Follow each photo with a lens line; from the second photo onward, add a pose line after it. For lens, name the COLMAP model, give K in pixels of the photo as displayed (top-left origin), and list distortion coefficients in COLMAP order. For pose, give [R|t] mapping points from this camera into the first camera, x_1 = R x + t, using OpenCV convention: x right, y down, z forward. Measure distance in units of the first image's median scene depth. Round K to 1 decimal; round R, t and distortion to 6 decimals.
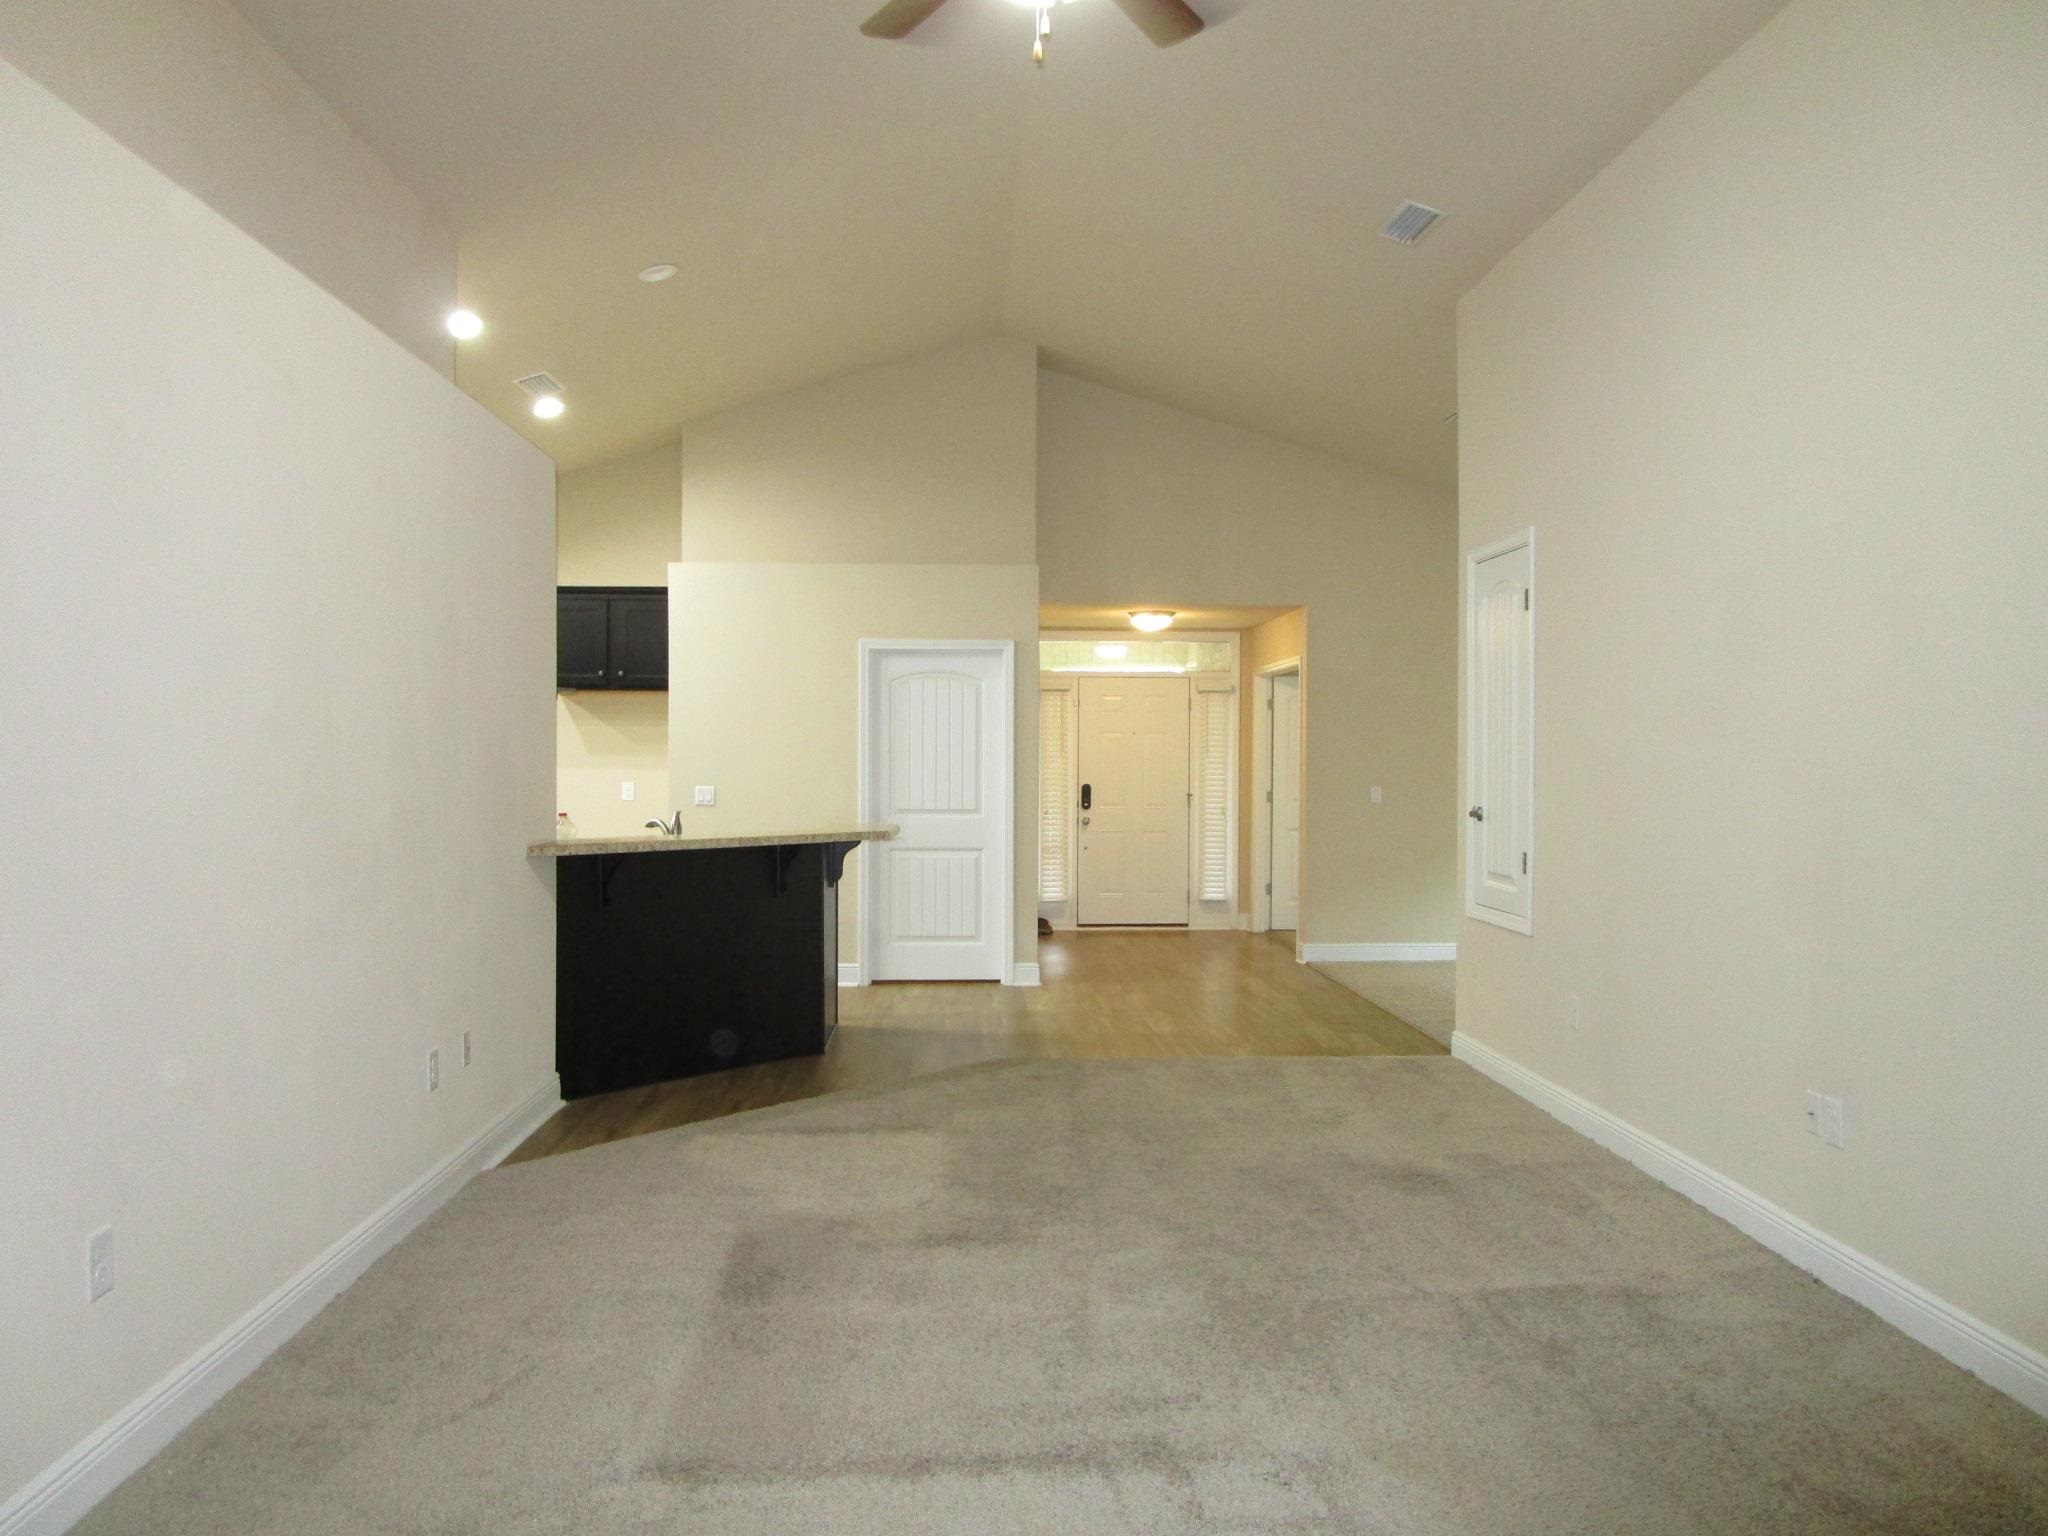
lens RADIAL K [[1464.1, 0, 1025.9], [0, 1464.1, 769.3], [0, 0, 1]] dist [-0.028075, 0.011731]
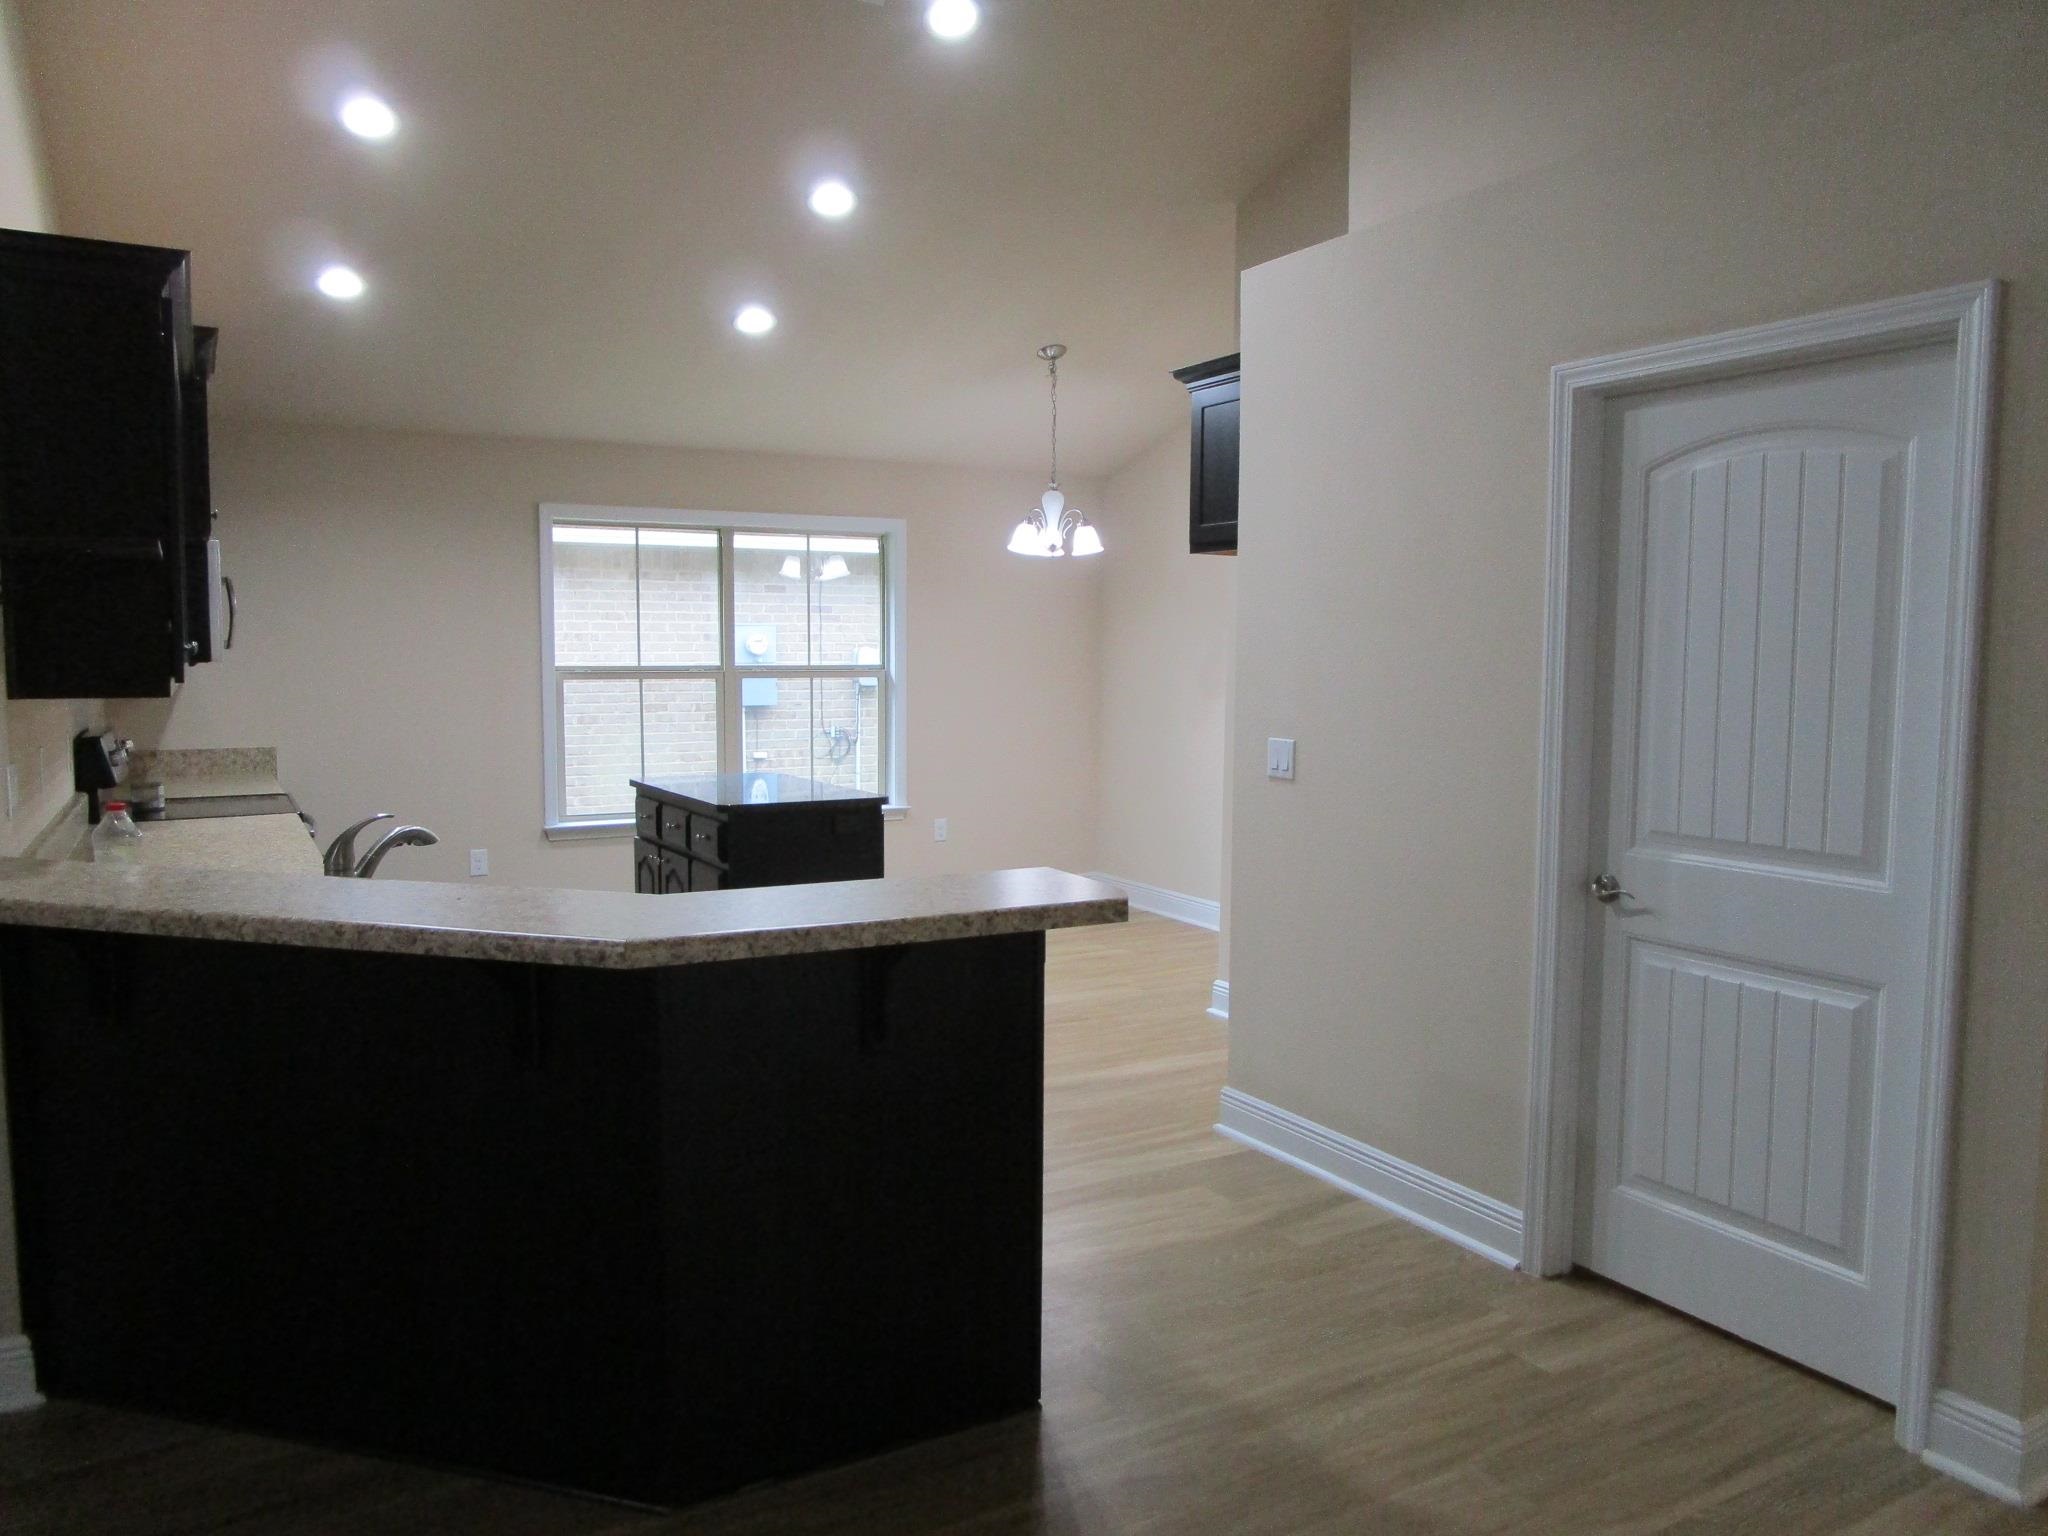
lens RADIAL K [[1464.1, 0, 1032.9], [0, 1464.1, 761.7], [0, 0, 1]] dist [-0.028075, 0.011731]
pose [[0.468568, 0.071202, -0.880553, 0.155607], [-0.012933, 0.997193, 0.073751, -0.014042], [0.883333, -0.023169, 0.468174, 0.698475]]
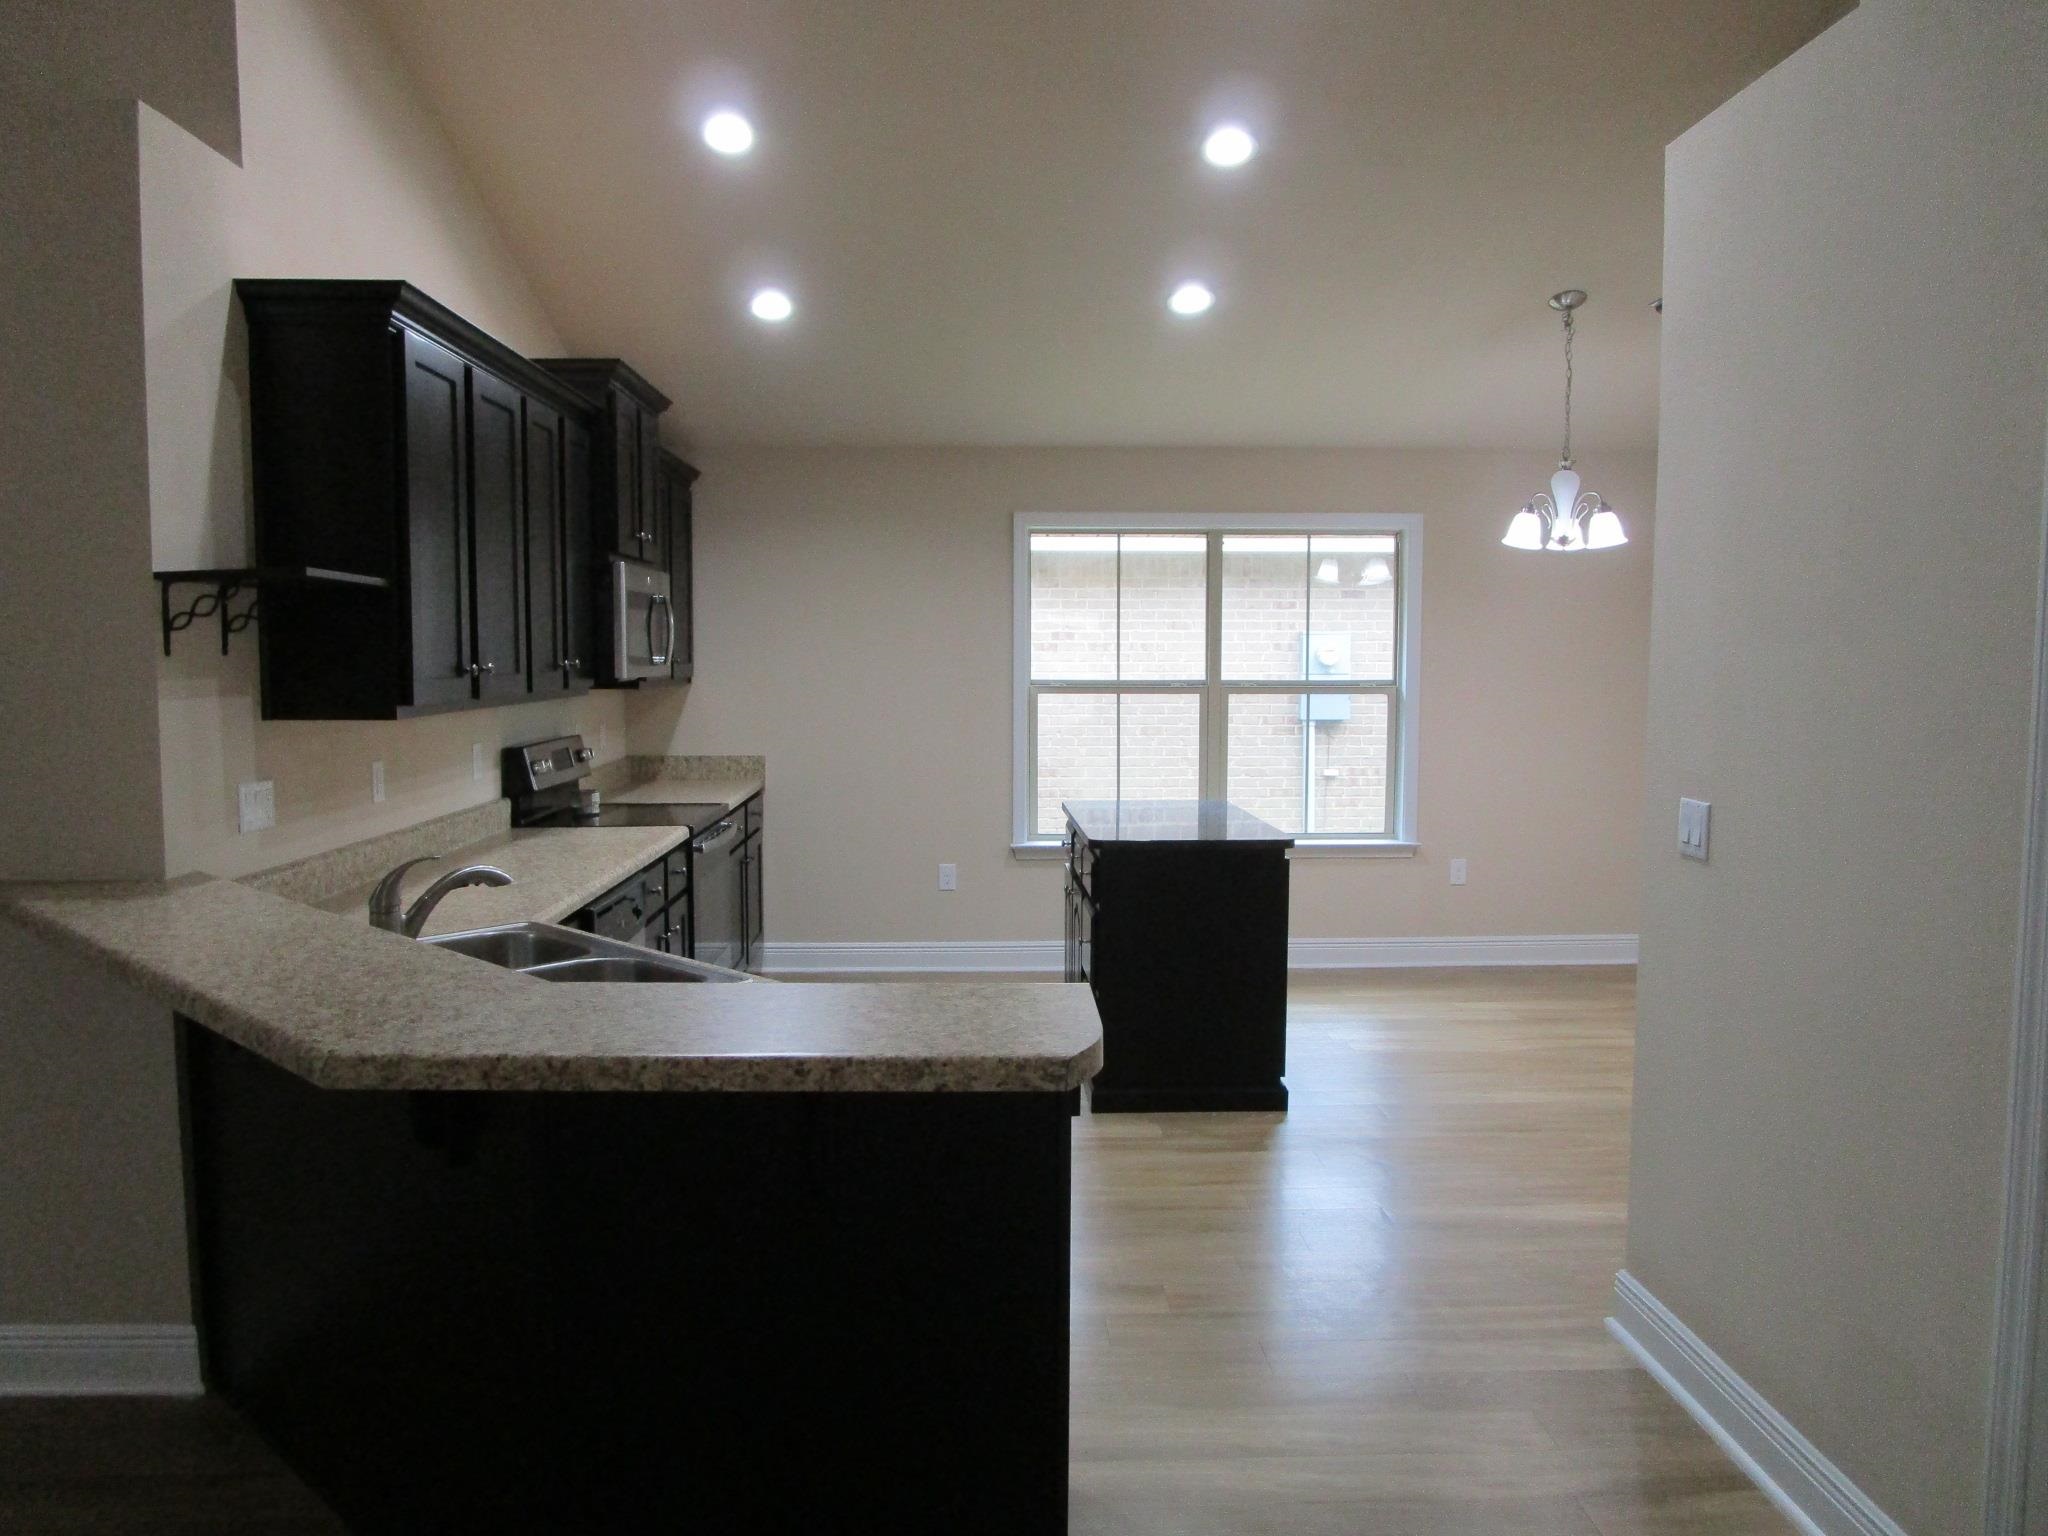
lens RADIAL K [[1464.1, 0, 1023.7], [0, 1464.1, 764.3], [0, 0, 1]] dist [-0.028075, 0.011731]
pose [[0.003511, 0.078295, -0.996924, 0.106586], [-0.011758, 0.996864, 0.078249, -0.019920], [0.999925, 0.011447, 0.004420, 0.833834]]
